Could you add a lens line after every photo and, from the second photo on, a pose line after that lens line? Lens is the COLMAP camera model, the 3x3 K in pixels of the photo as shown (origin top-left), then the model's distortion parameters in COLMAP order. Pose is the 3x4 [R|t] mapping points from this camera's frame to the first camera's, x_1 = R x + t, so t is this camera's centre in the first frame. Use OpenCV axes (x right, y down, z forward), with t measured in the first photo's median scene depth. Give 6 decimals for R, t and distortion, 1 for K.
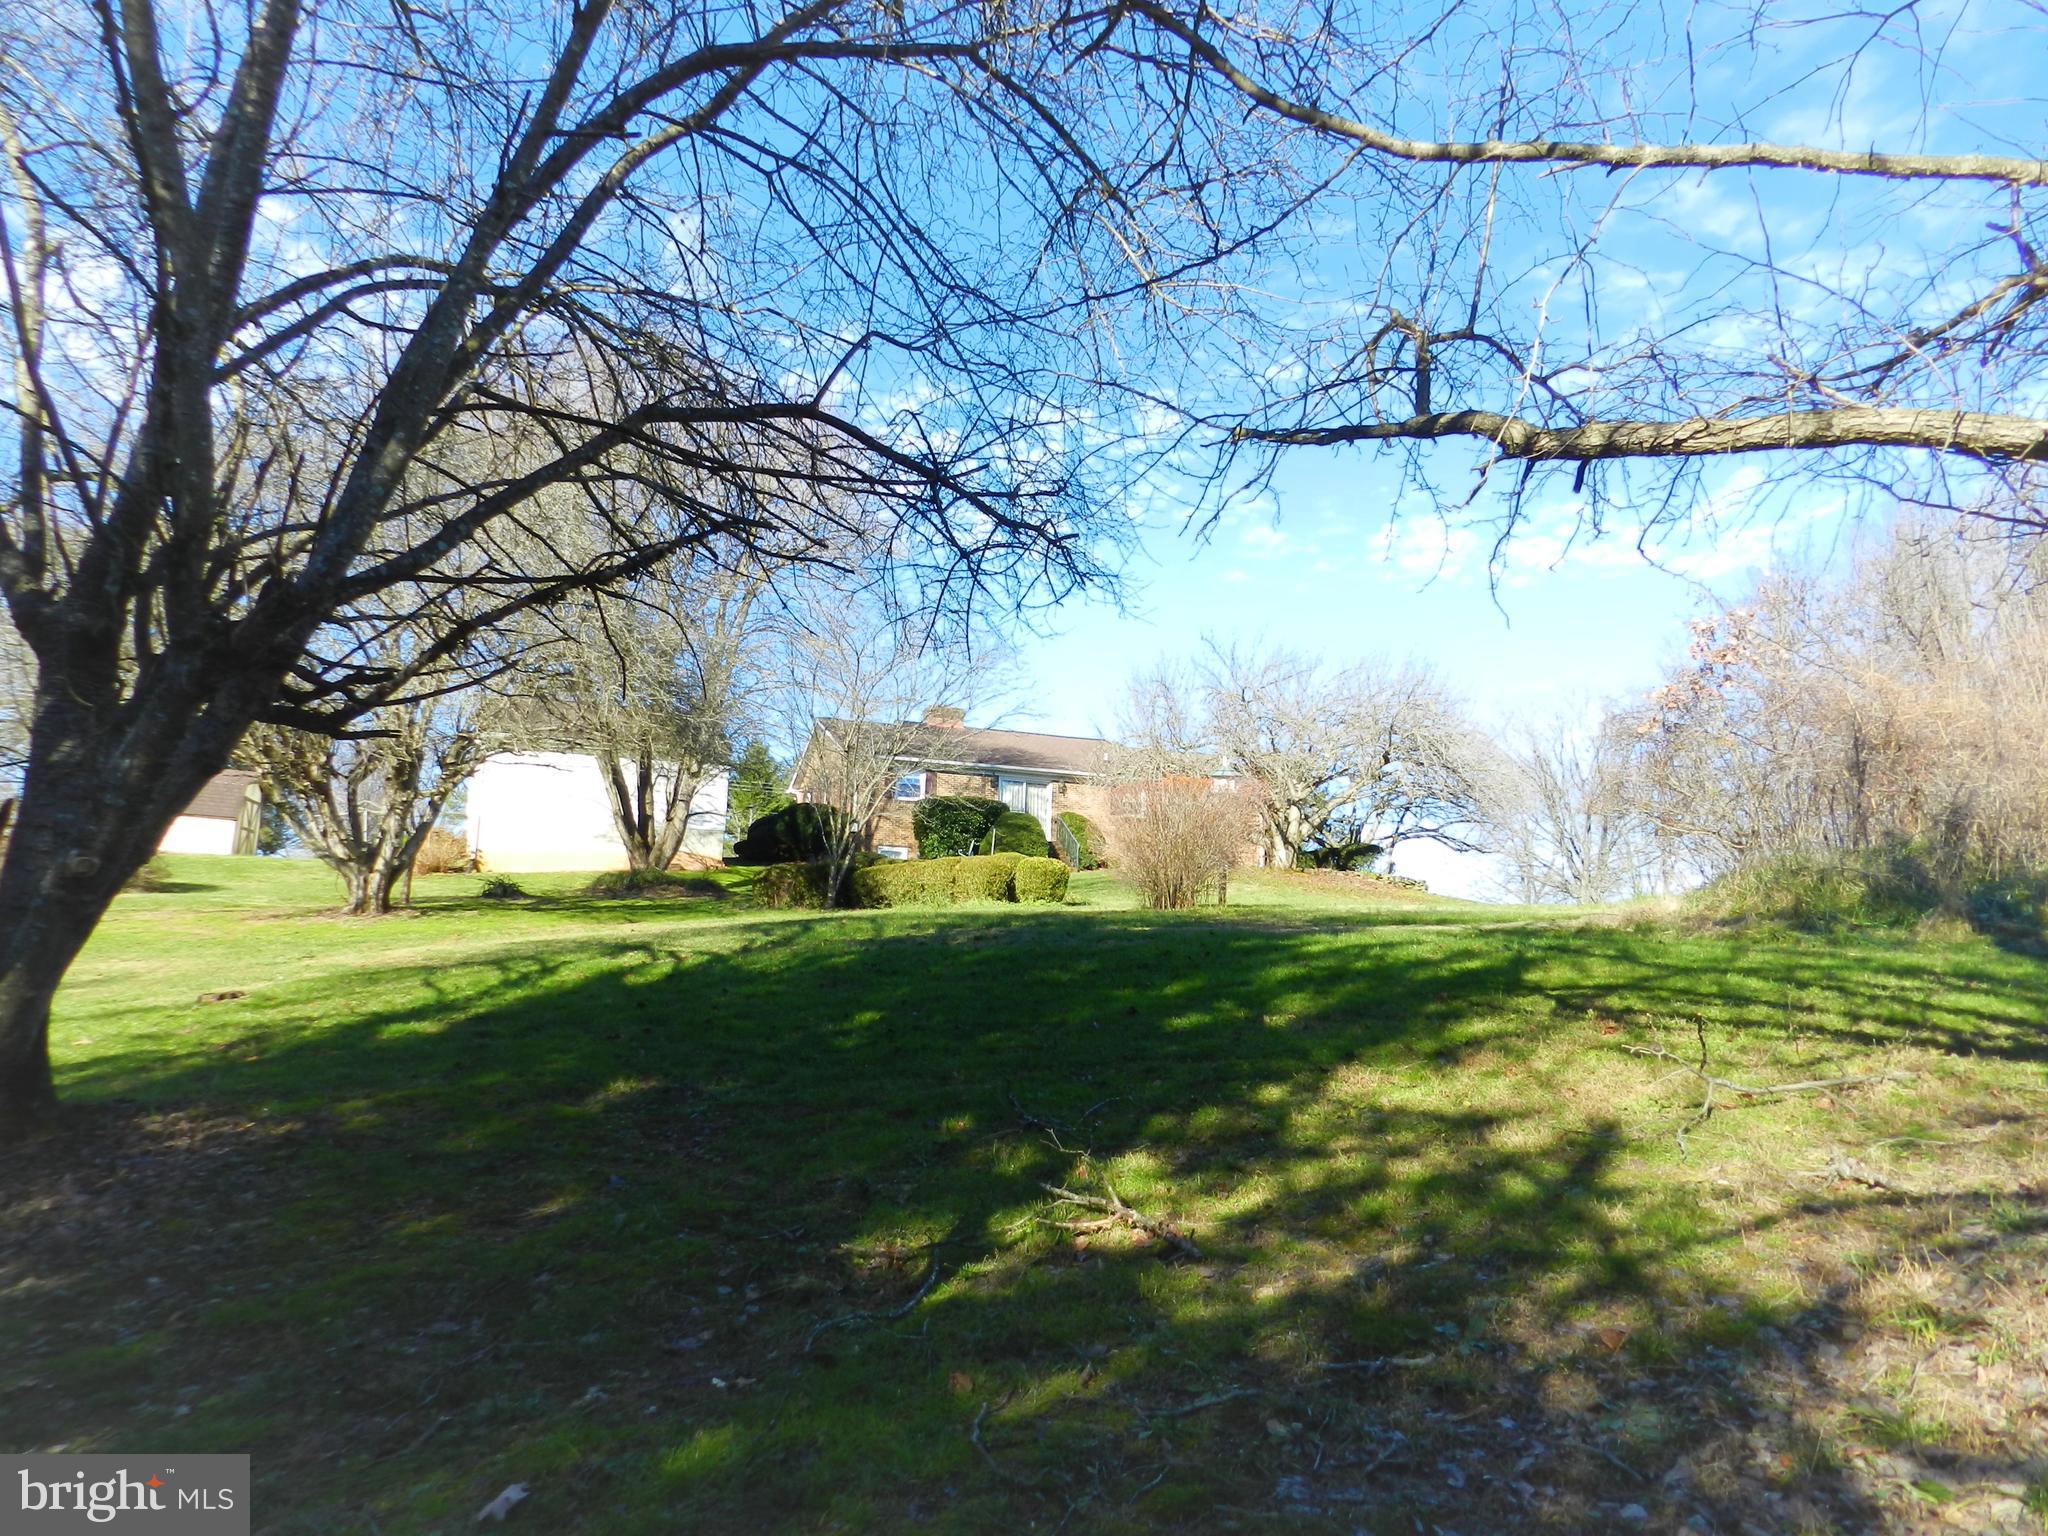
lens RADIAL K [[1361.4, 0, 1021.5], [0, 1361.4, 767.6], [0, 0, 1]] dist [0.005462, -0.001549]
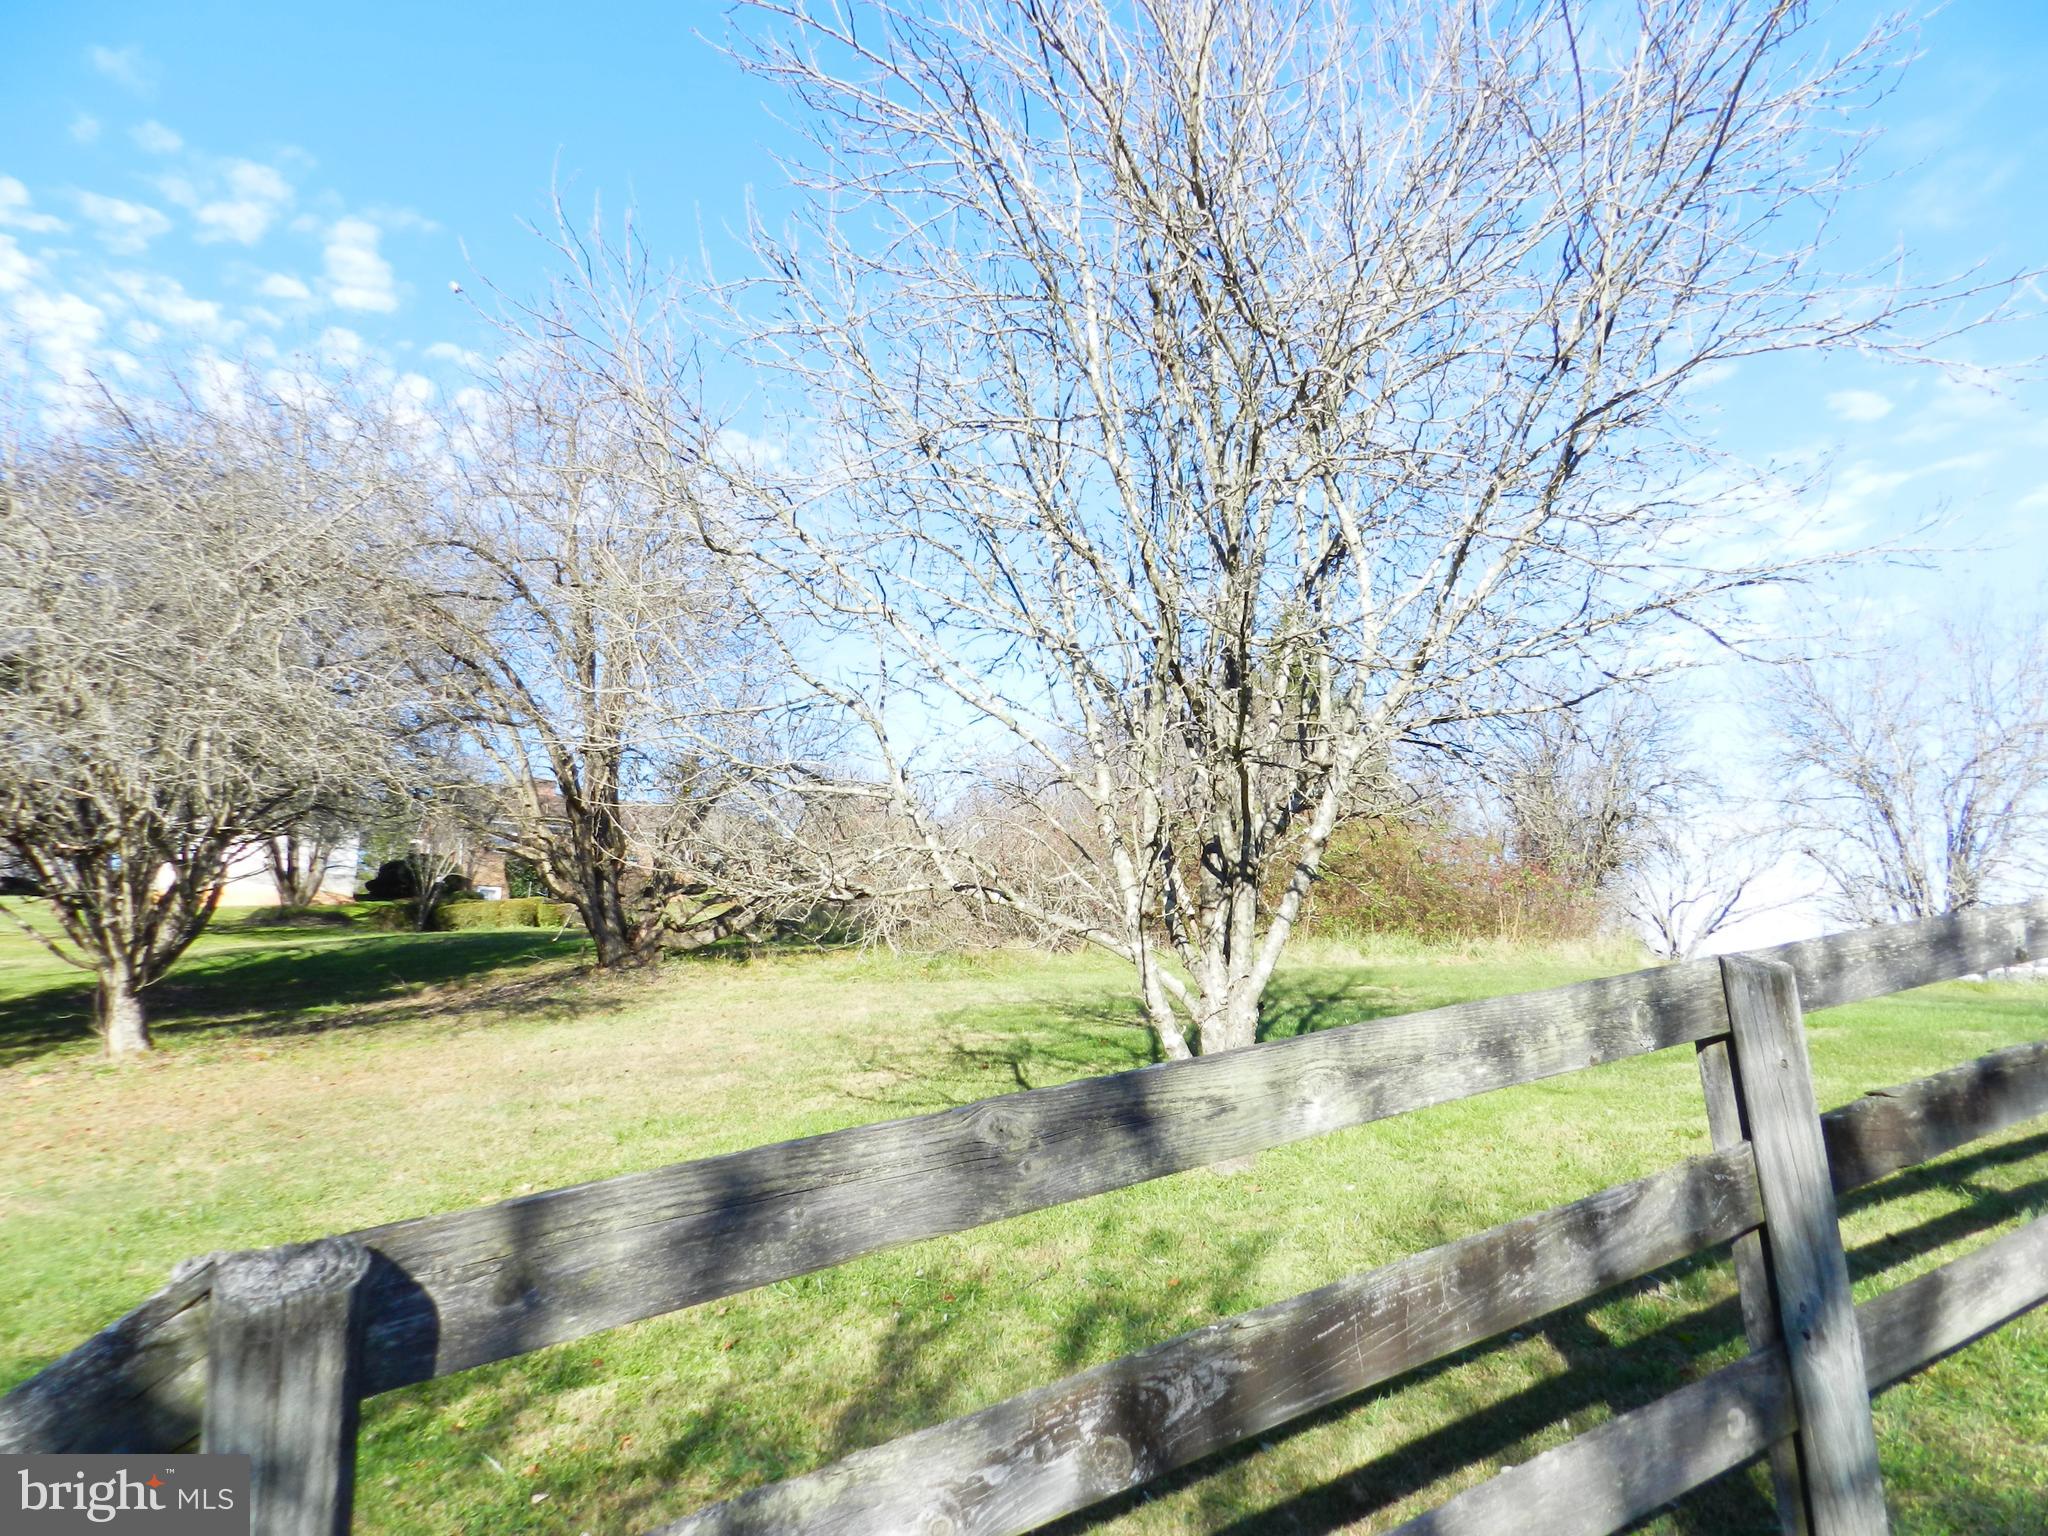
lens RADIAL K [[1361.4, 0, 1028.3], [0, 1361.4, 769.1], [0, 0, 1]] dist [0.005462, -0.001549]
pose [[0.973283, 0.019531, 0.228777, 0.150025], [-0.016007, 0.999723, -0.017250, -0.057375], [-0.229050, 0.013127, 0.973326, -0.586891]]
